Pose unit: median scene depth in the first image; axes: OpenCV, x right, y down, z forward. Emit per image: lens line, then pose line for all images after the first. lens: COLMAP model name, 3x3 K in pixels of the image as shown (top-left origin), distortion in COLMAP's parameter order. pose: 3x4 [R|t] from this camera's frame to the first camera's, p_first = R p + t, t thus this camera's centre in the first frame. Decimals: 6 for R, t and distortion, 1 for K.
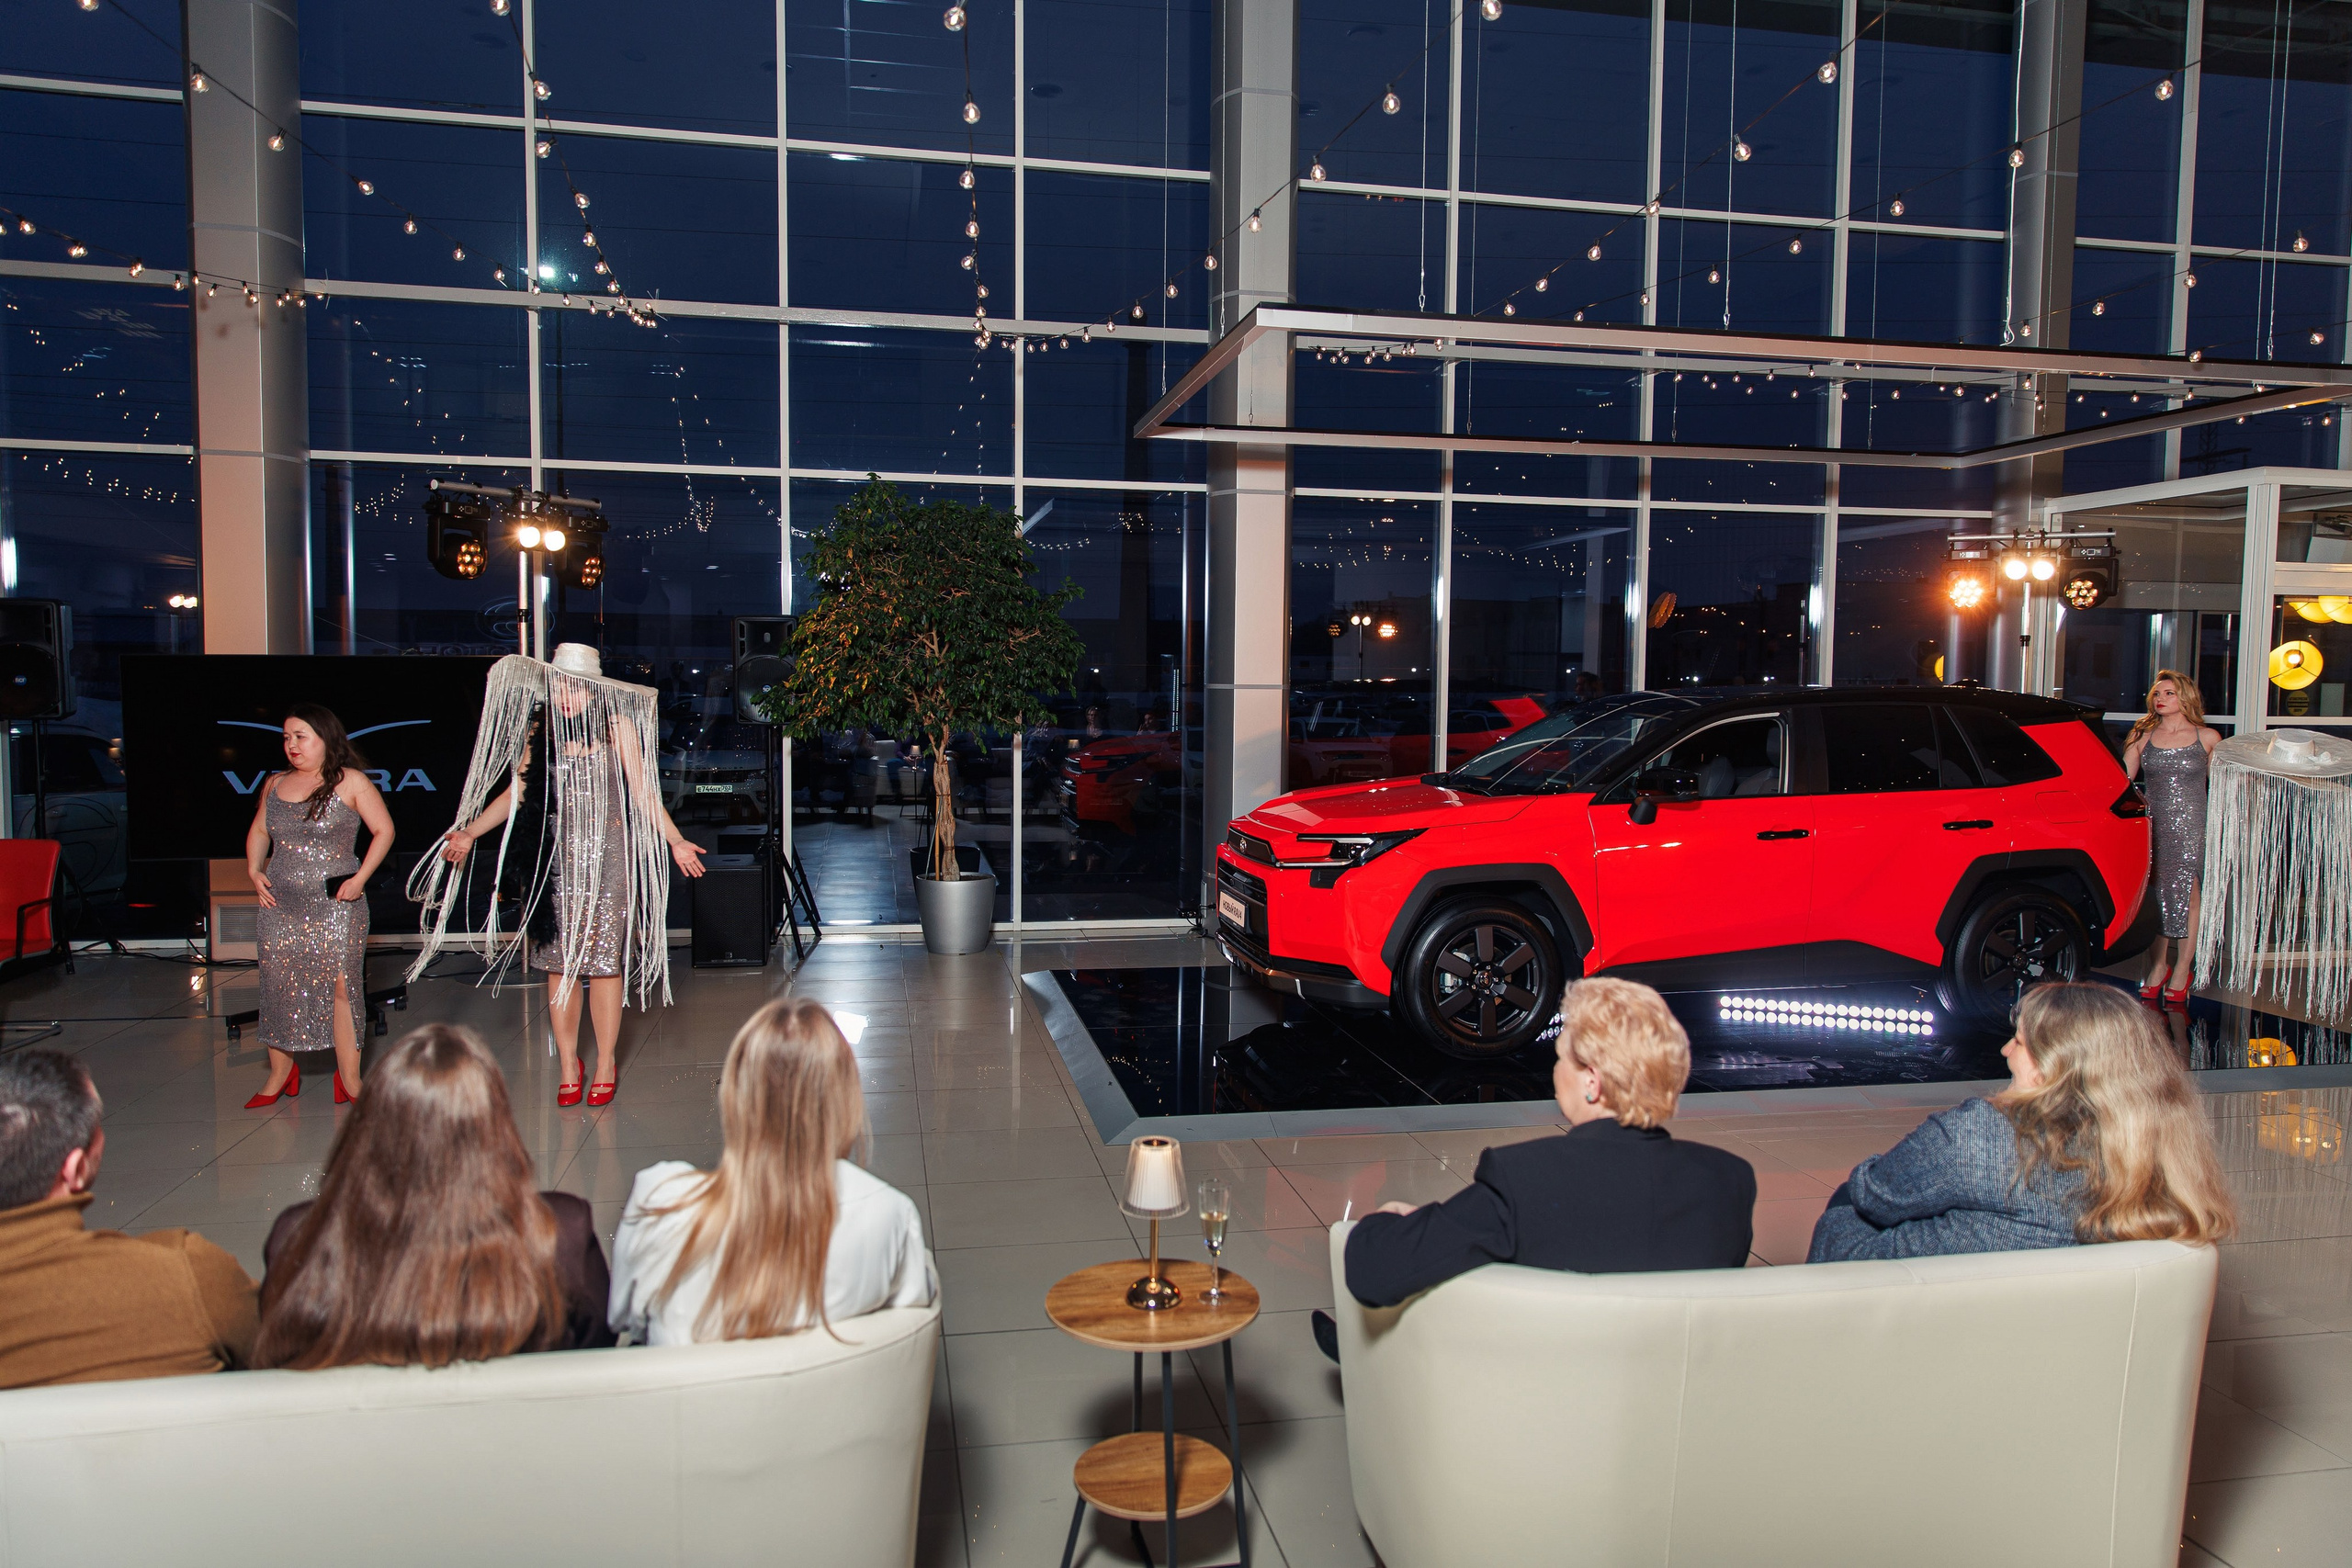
lens RADIAL K [[1577.3, 0, 1181.1], [0, 1577.3, 781.4], [0, 0, 1]] dist [0.010333, -0.002122]
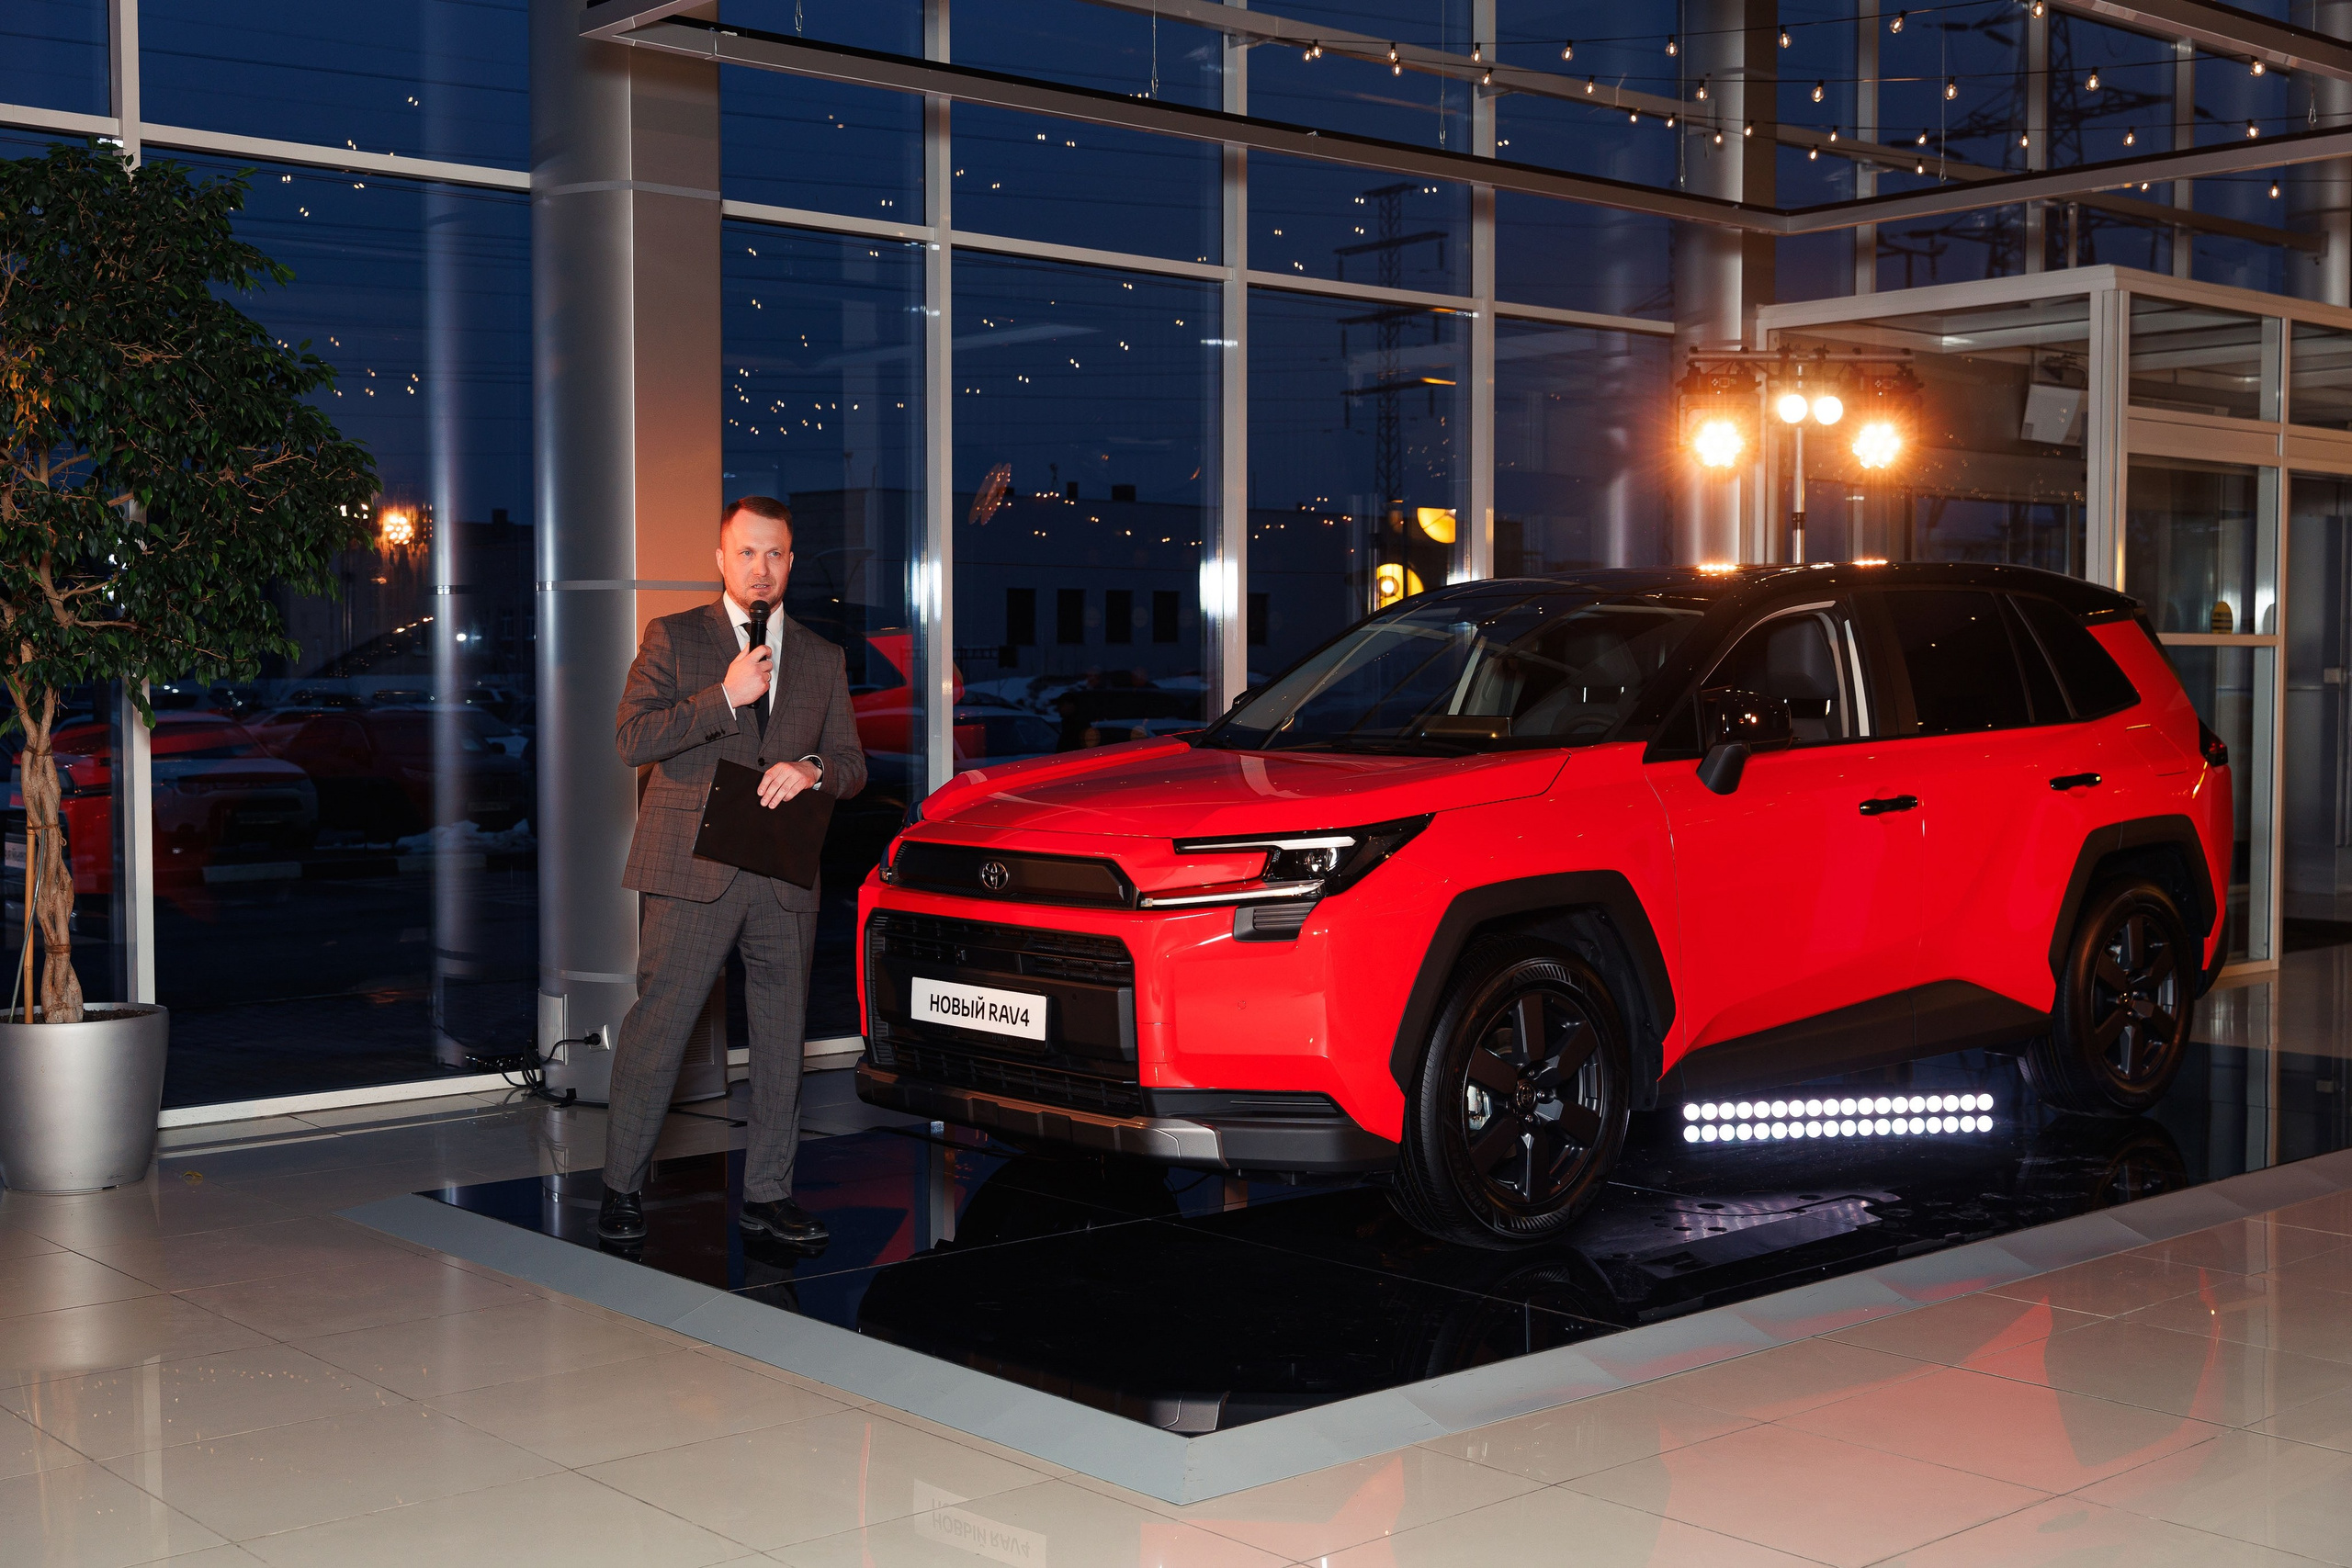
lens RADIAL K [[2760.7, 0, 1176.0], [0, 2760.7, 784.0], [0, 0, 1]] dist [0.006059, 0.002915]
pose [[0.861590, -0.033692, 0.506486, -0.290925], [0.043669, 0.999015, -0.007830, 0.017896], [-0.505724, 0.028864, 0.862213, 0.201286]]
